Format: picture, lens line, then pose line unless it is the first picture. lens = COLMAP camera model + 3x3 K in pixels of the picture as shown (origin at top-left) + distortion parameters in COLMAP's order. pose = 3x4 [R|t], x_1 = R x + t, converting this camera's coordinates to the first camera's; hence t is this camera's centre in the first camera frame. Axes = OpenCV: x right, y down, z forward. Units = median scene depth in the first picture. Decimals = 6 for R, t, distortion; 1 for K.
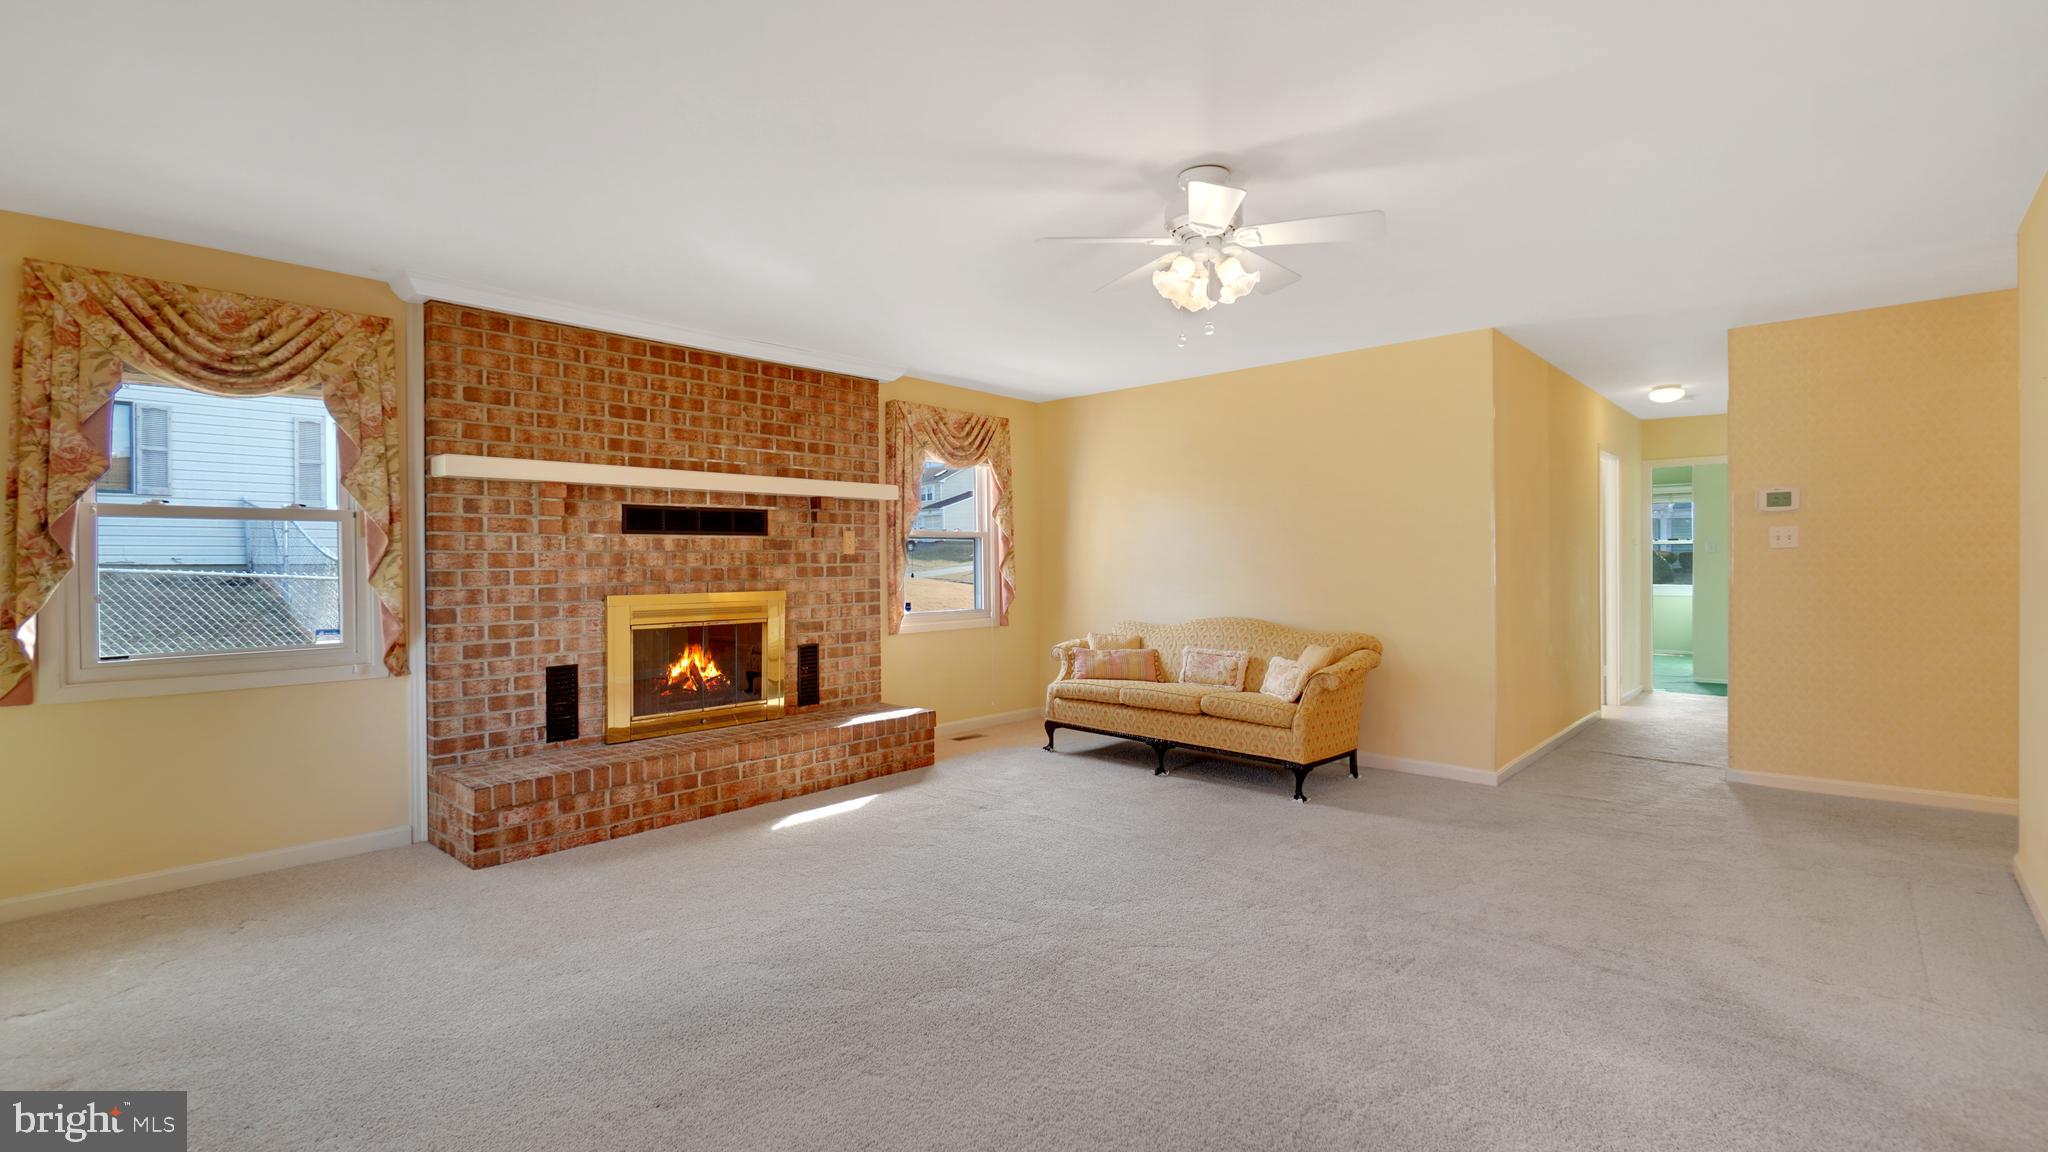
lens RADIAL K [[924.2, 0, 1023.8], [0, 924.2, 571.1], [0, 0, 1]] dist [-0.000464, -0.006318]
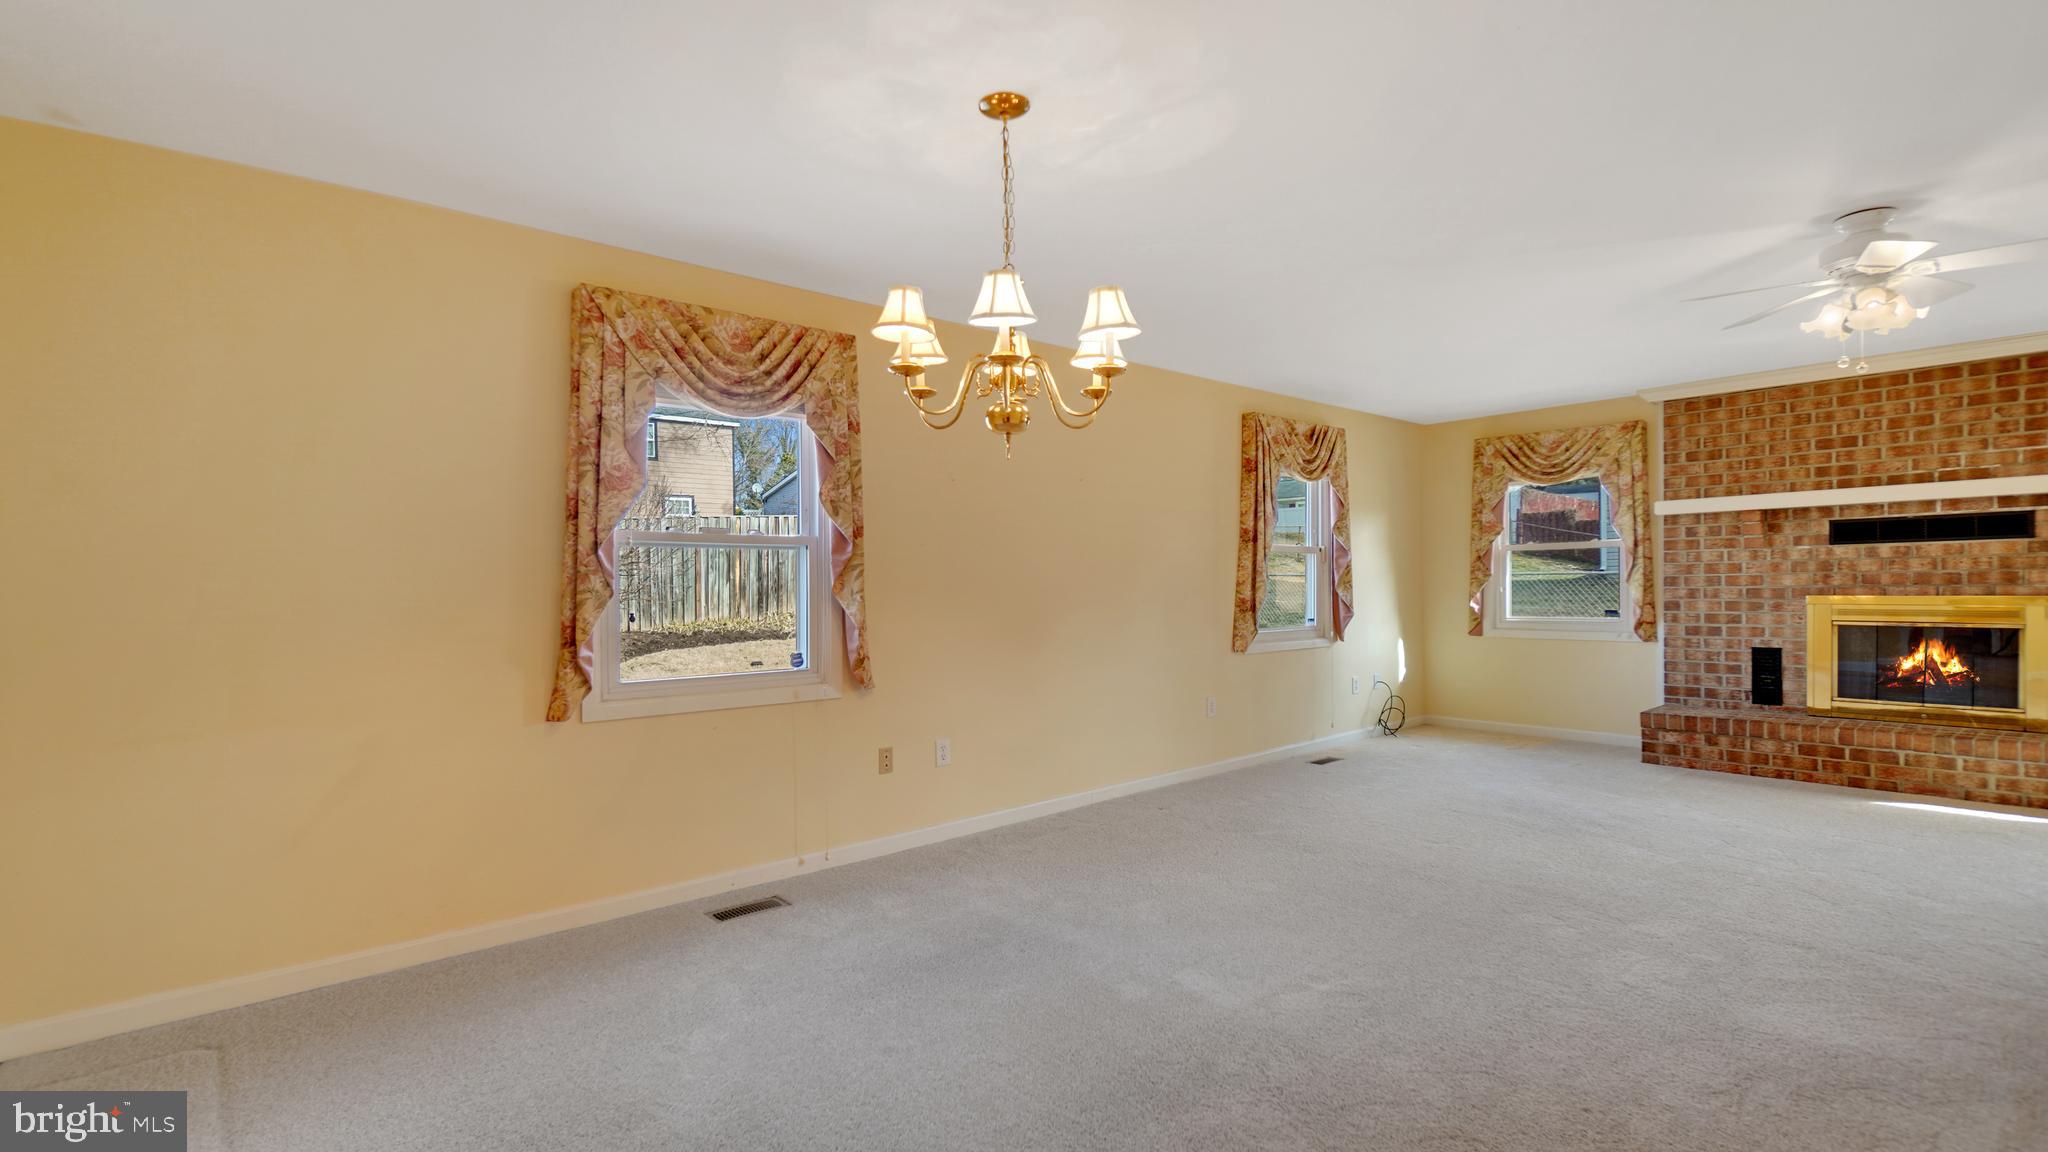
lens RADIAL K [[914.0, 0, 1025.9], [0, 914.0, 590.1], [0, 0, 1]] dist [0.000788, -0.004814]
pose [[-0.098835, 0.015196, -0.994988, 0.892014], [0.006030, 0.999874, 0.014672, -0.005132], [0.995086, -0.004549, -0.098914, 0.075887]]
